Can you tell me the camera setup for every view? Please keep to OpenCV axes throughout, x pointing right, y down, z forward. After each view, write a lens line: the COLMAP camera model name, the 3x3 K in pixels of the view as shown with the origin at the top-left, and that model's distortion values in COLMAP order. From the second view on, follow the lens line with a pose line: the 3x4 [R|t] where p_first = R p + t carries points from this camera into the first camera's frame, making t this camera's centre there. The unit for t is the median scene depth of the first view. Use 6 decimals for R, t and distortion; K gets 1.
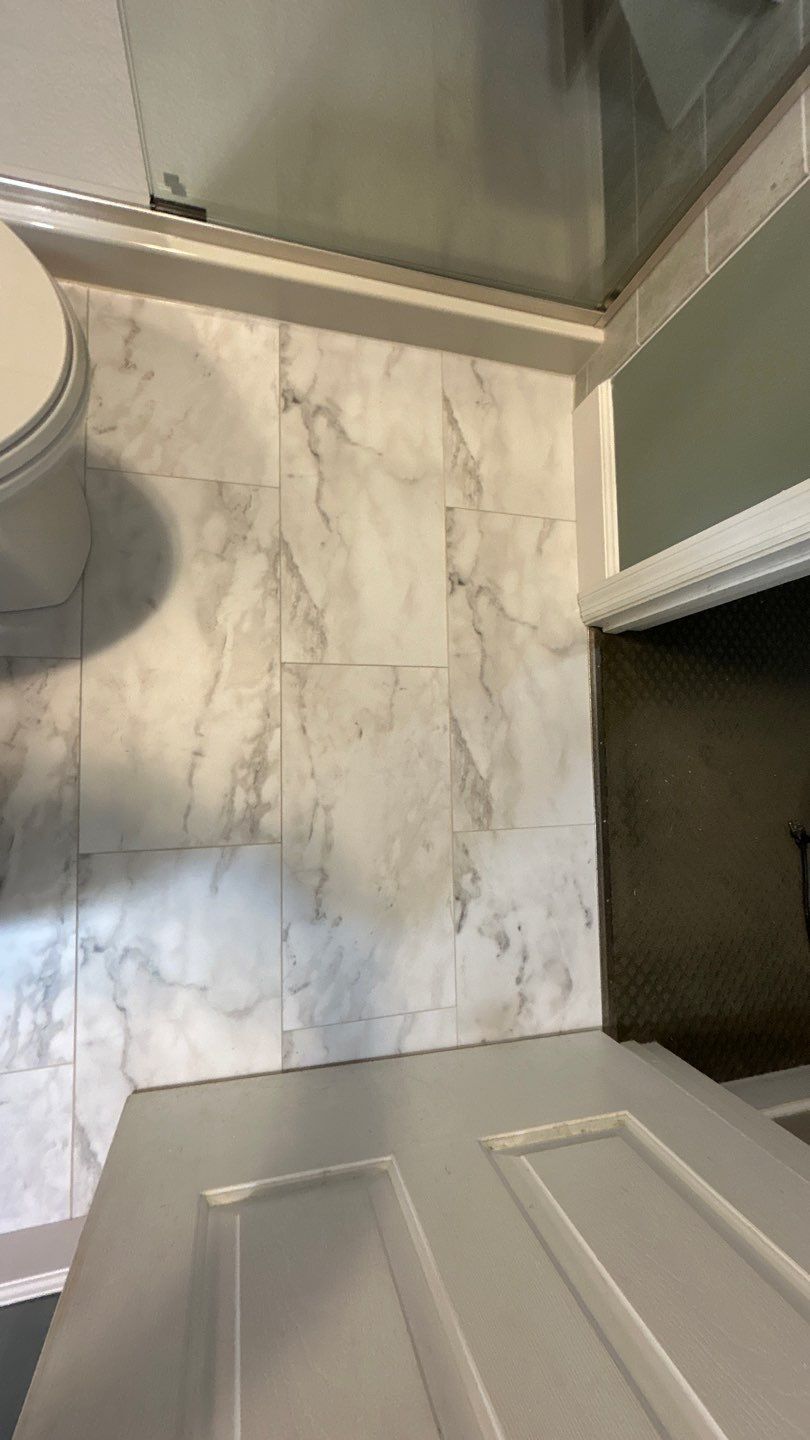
lens RADIAL K [[573.3, 0, 400.6], [0, 573.3, 714.9], [0, 0, 1]] dist [-0.003660, 0.000295]
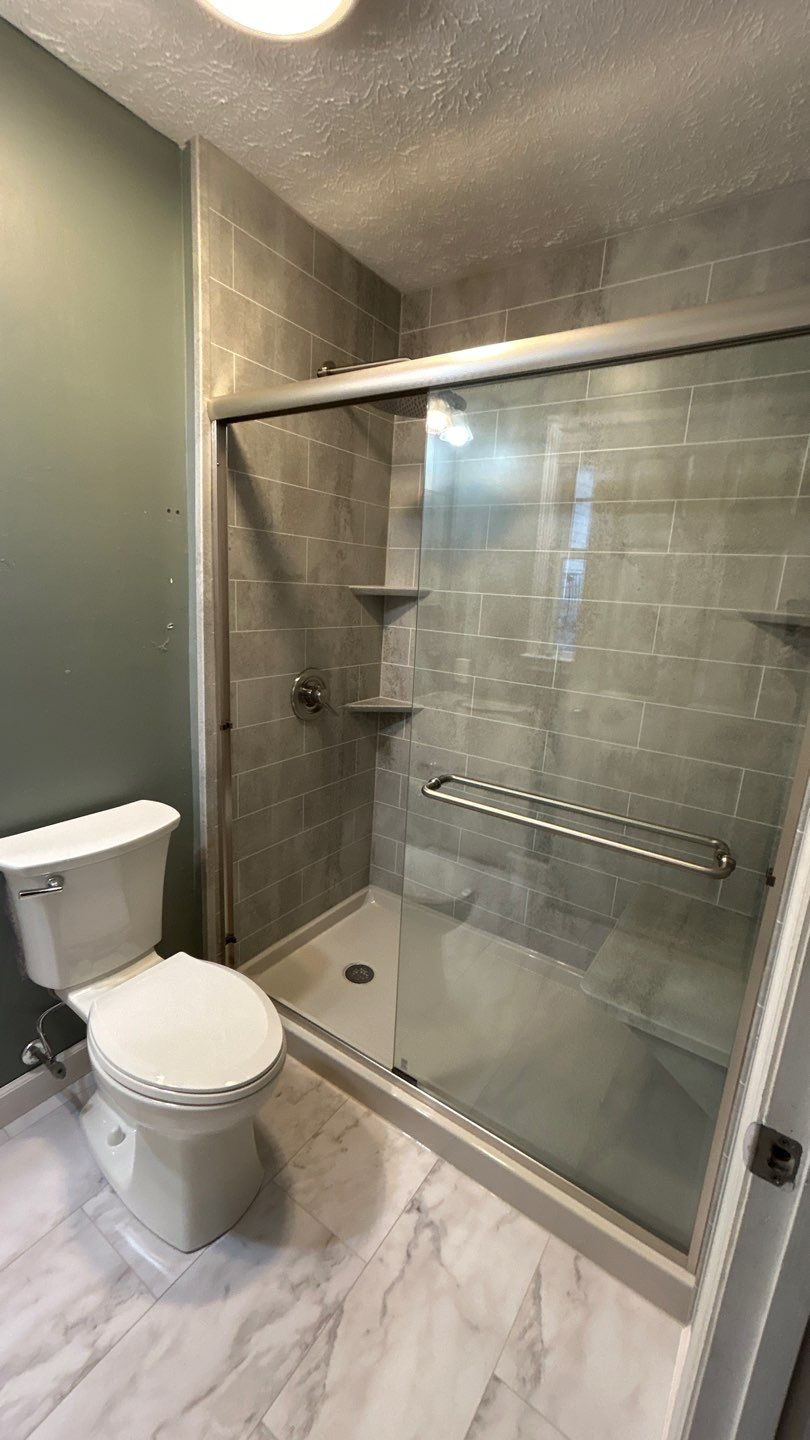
lens RADIAL K [[573.3, 0, 410.4], [0, 573.3, 725.7], [0, 0, 1]] dist [-0.003660, 0.000295]
pose [[0.805414, -0.081423, -0.587093, 0.692428], [-0.559643, 0.221760, -0.798512, 0.291622], [0.195211, 0.971696, 0.133041, -0.301387]]
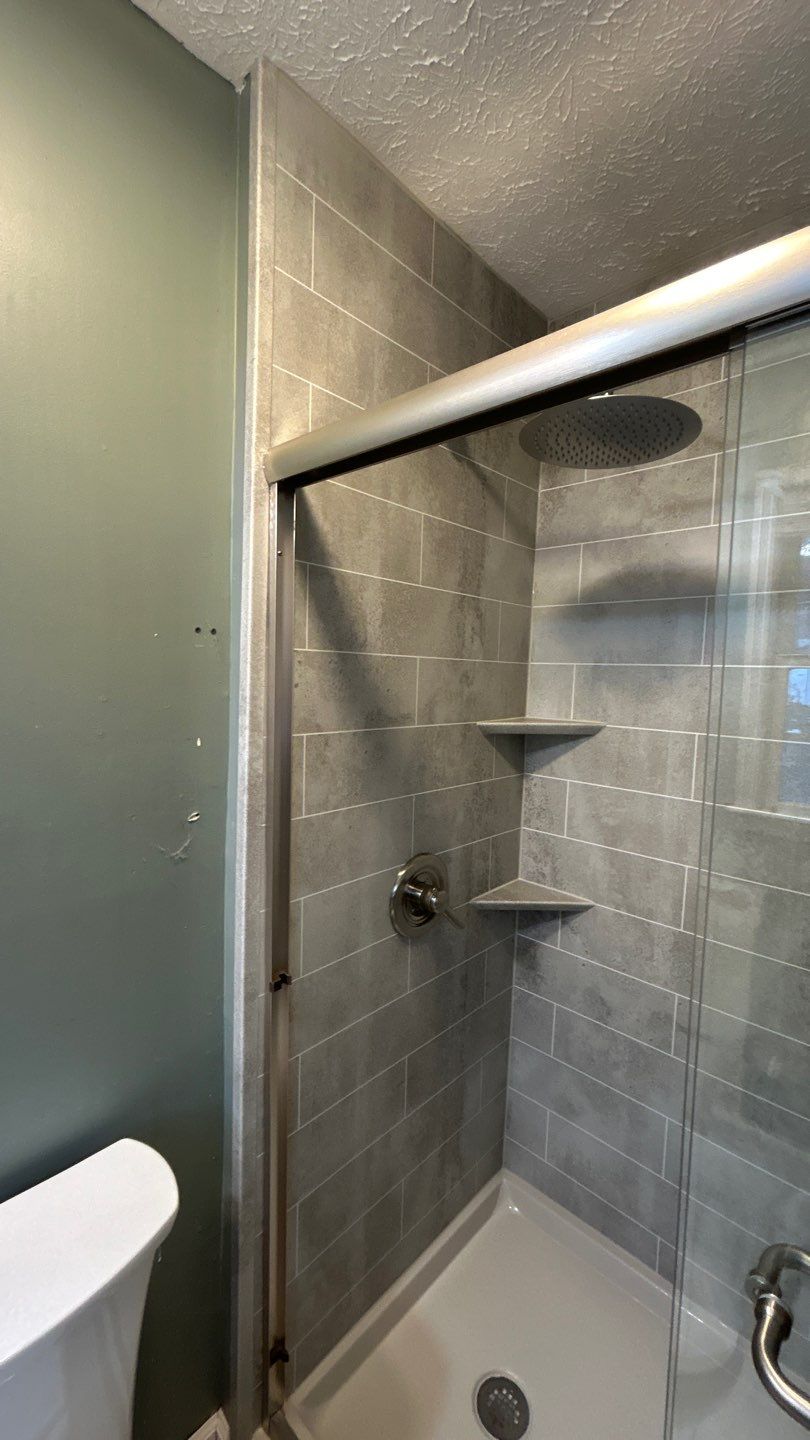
lens RADIAL K [[573.3, 0, 410.1], [0, 573.3, 725.5], [0, 0, 1]] dist [-0.003660, 0.000295]
pose [[0.705990, -0.186927, -0.683108, 0.146146], [-0.677510, 0.102701, -0.728308, -0.257238], [0.206297, 0.976991, -0.054139, -0.518909]]
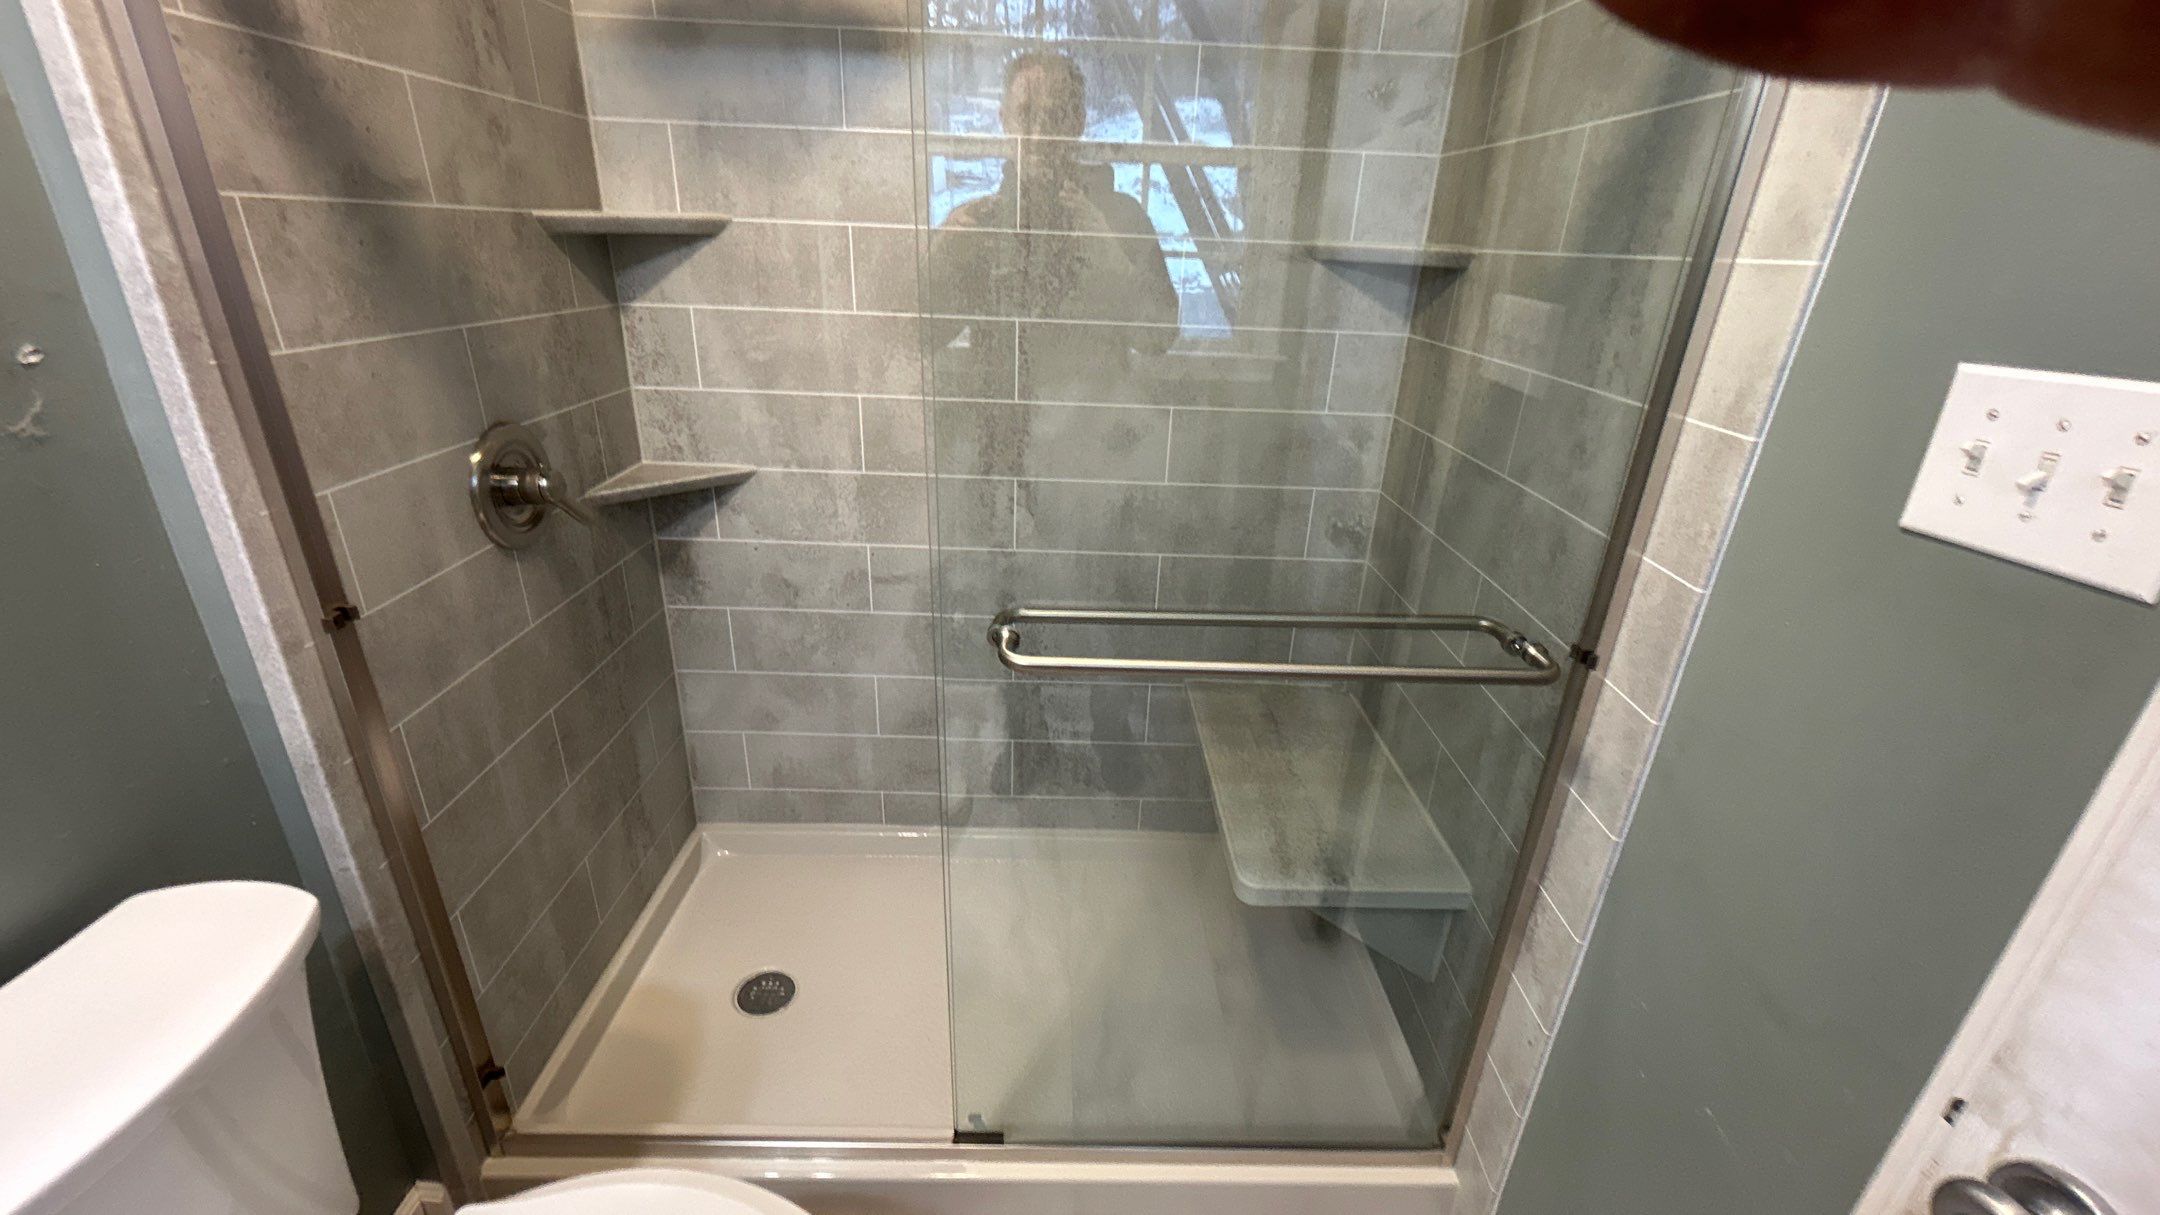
lens RADIAL K [[860.0, 0, 1068.9], [0, 860.0, 613.6], [0, 0, 1]] dist [-0.003660, 0.000295]
pose [[0.973692, -0.208154, -0.092718, 0.103658], [0.011039, 0.449502, -0.893211, 0.083062], [0.227602, 0.868689, 0.439974, -0.421358]]
